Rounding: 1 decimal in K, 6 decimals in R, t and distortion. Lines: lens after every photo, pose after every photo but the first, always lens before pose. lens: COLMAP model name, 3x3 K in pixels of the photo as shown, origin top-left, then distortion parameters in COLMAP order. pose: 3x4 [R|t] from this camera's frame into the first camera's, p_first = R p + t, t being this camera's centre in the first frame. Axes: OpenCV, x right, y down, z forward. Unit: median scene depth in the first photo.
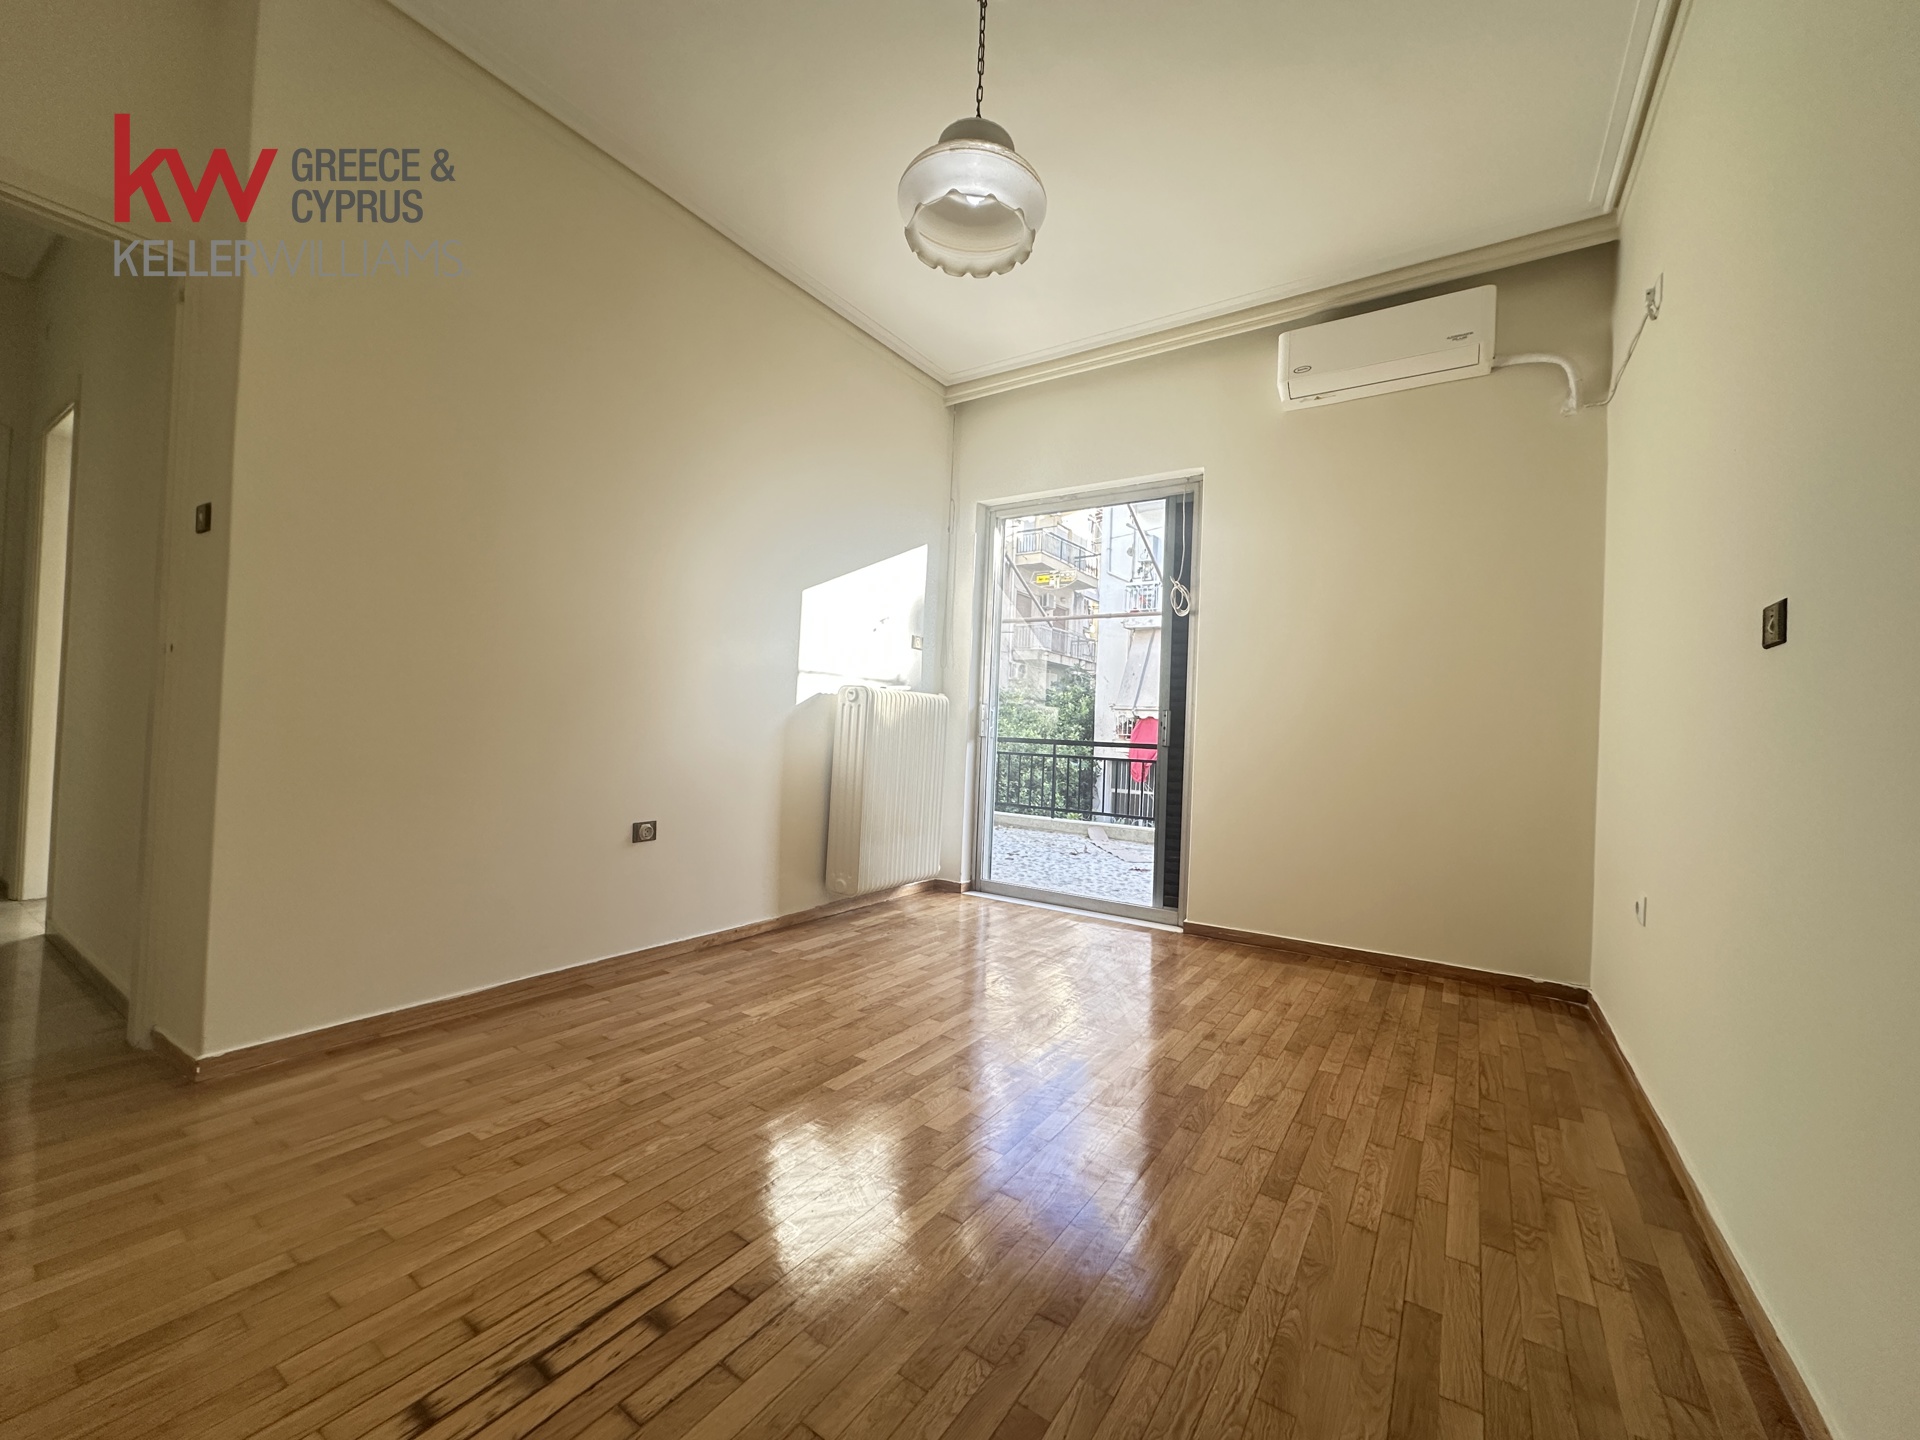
lens RADIAL K [[759.3, 0, 961.5], [0, 759.3, 722.1], [0, 0, 1]] dist [-0.000432, 0.000195]
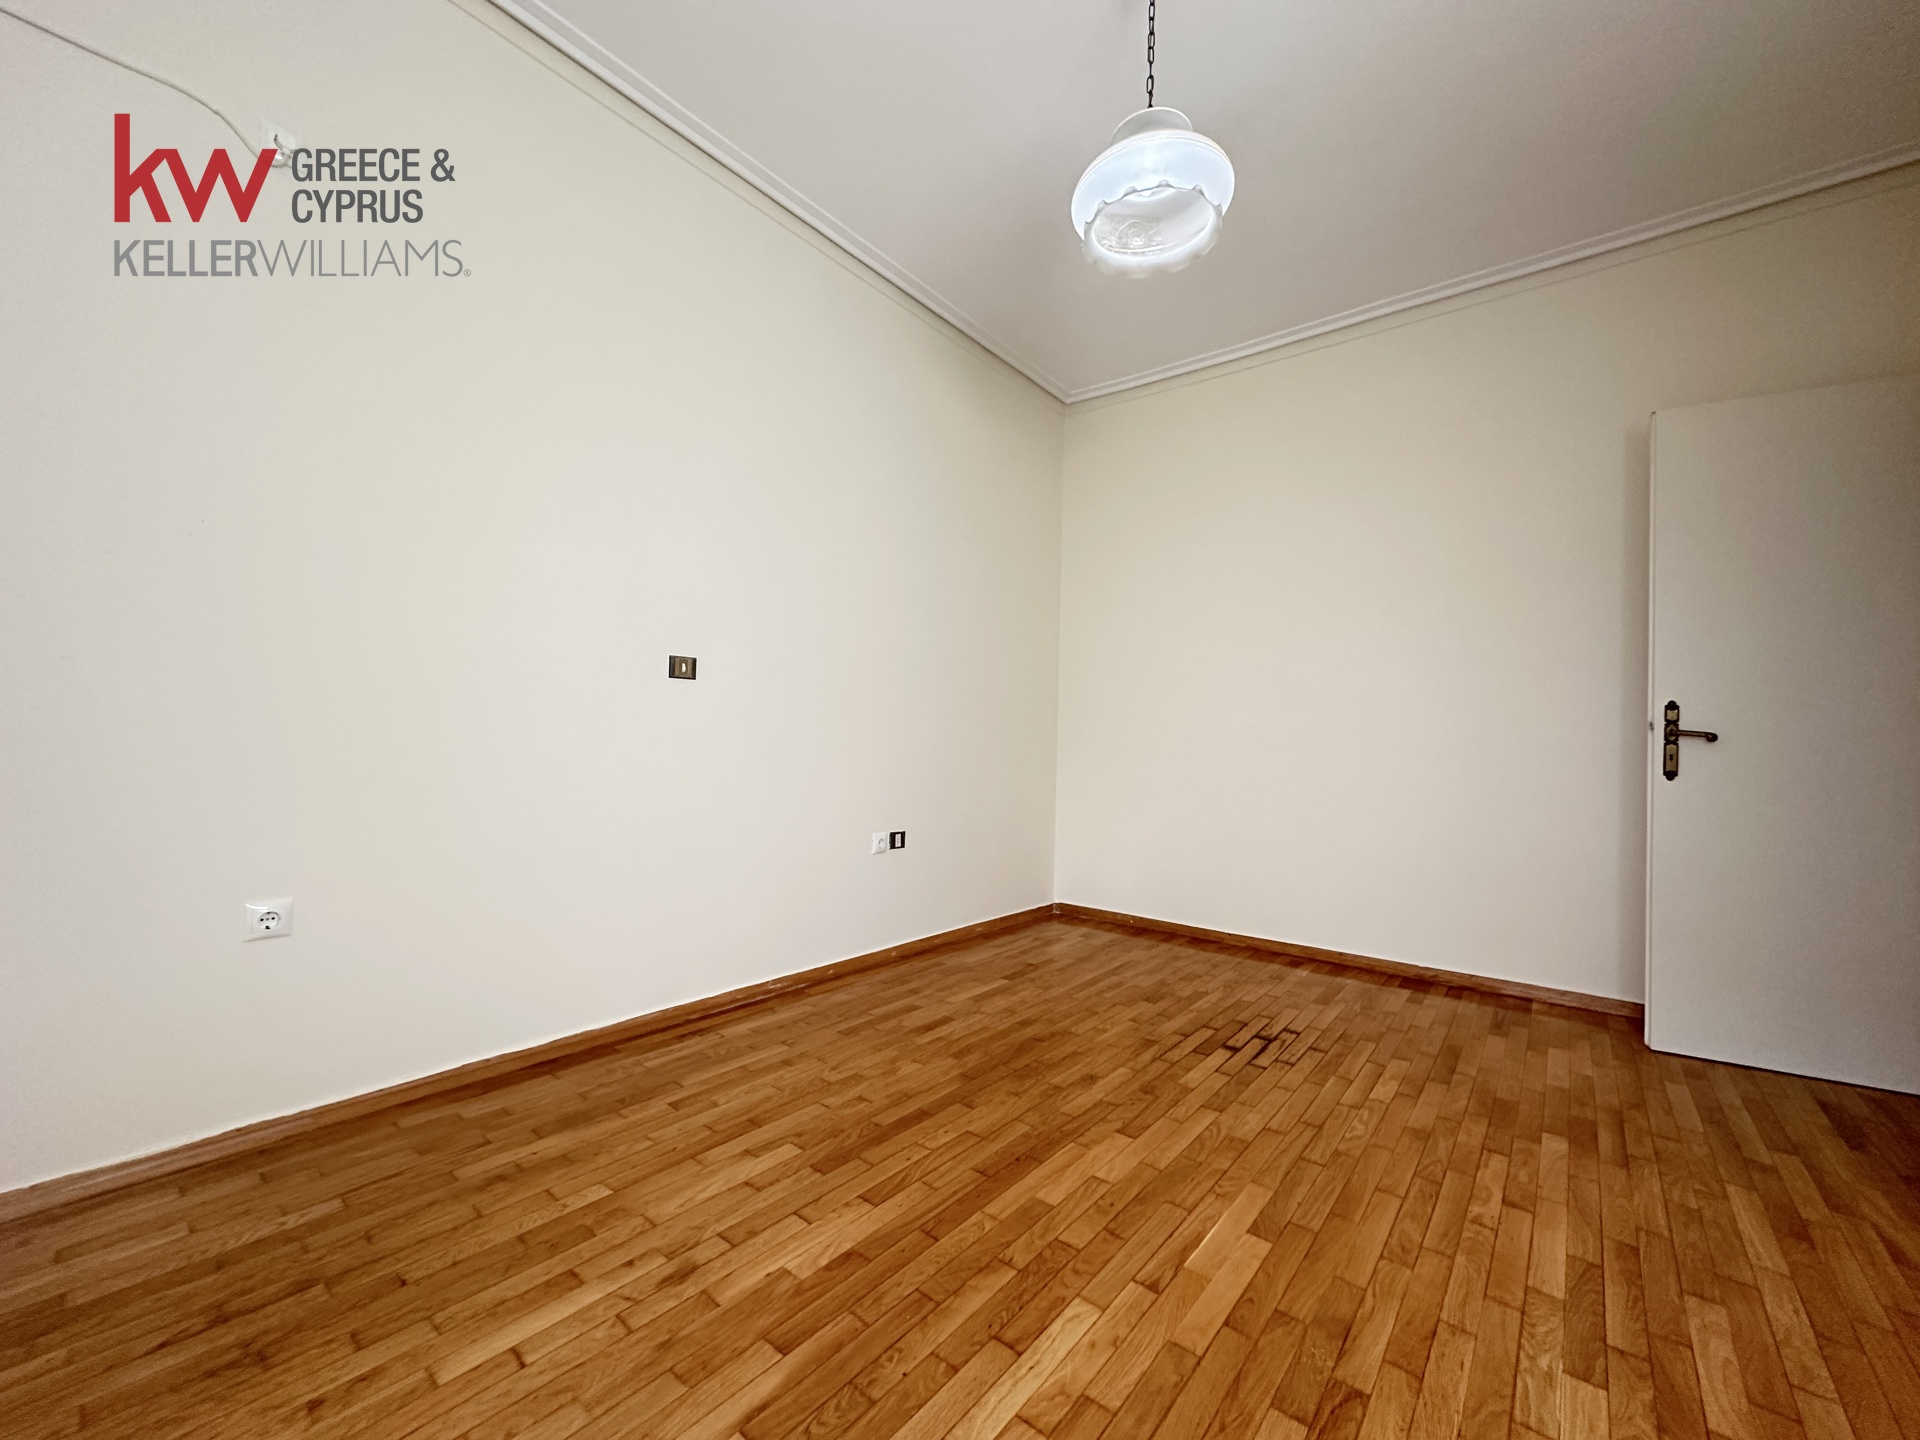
lens RADIAL K [[759.3, 0, 961.5], [0, 759.3, 722.1], [0, 0, 1]] dist [-0.000432, 0.000195]
pose [[-0.993187, -0.066012, 0.096033, 0.094149], [-0.068917, 0.997250, -0.027248, 0.007835], [-0.093970, -0.033680, -0.995005, 1.586945]]
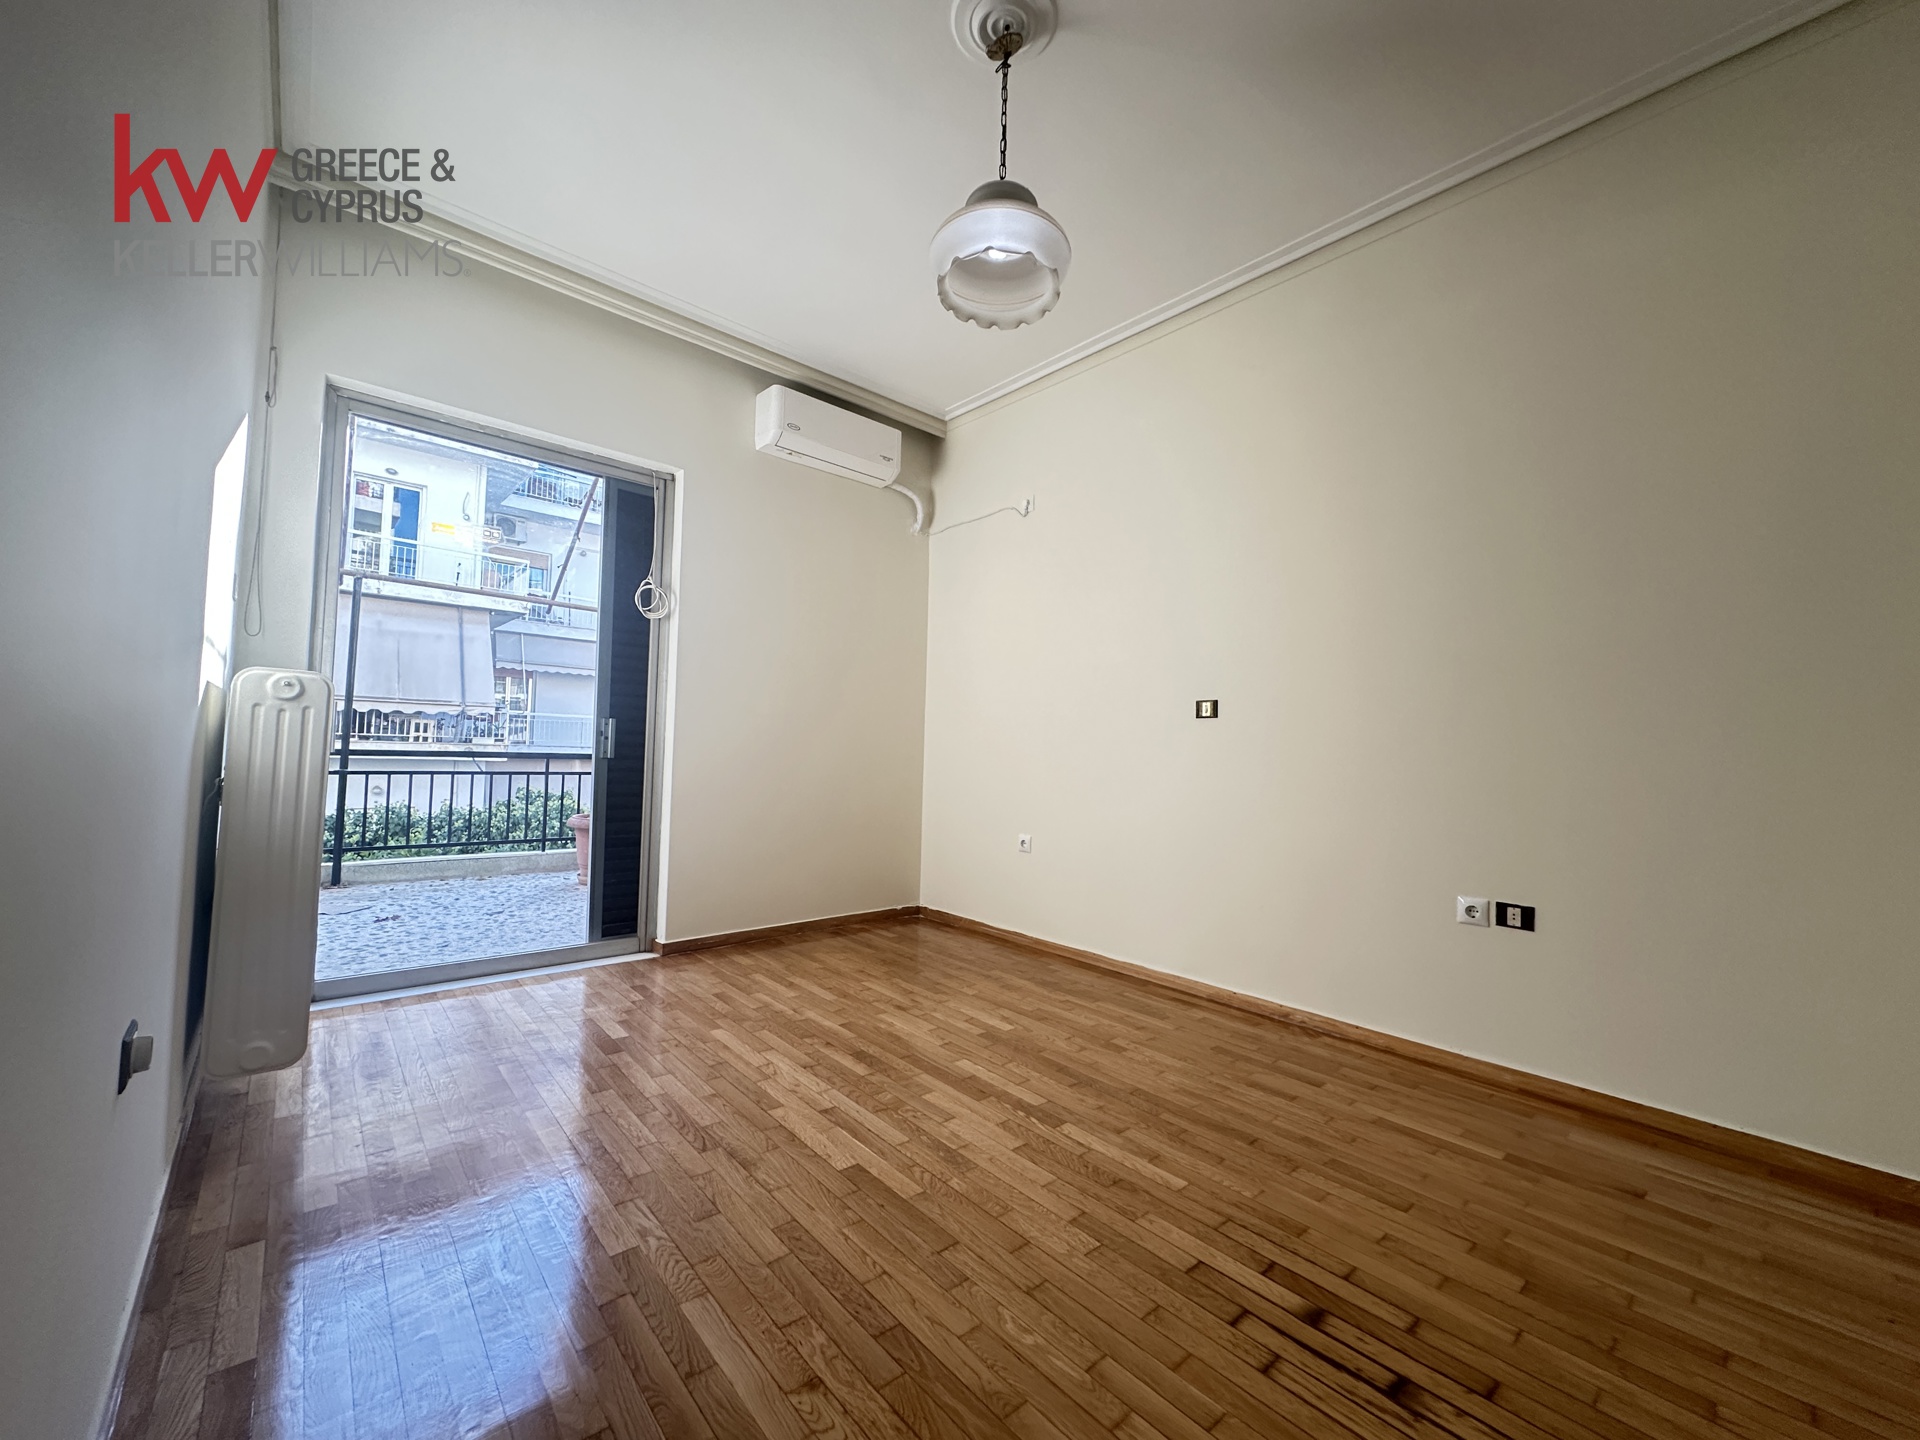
lens RADIAL K [[759.3, 0, 961.5], [0, 759.3, 722.1], [0, 0, 1]] dist [-0.000432, 0.000195]
pose [[0.259520, 0.006647, 0.965715, -0.820610], [-0.027902, 0.999610, 0.000618, -0.038301], [-0.965335, -0.027106, 0.259604, 0.624362]]
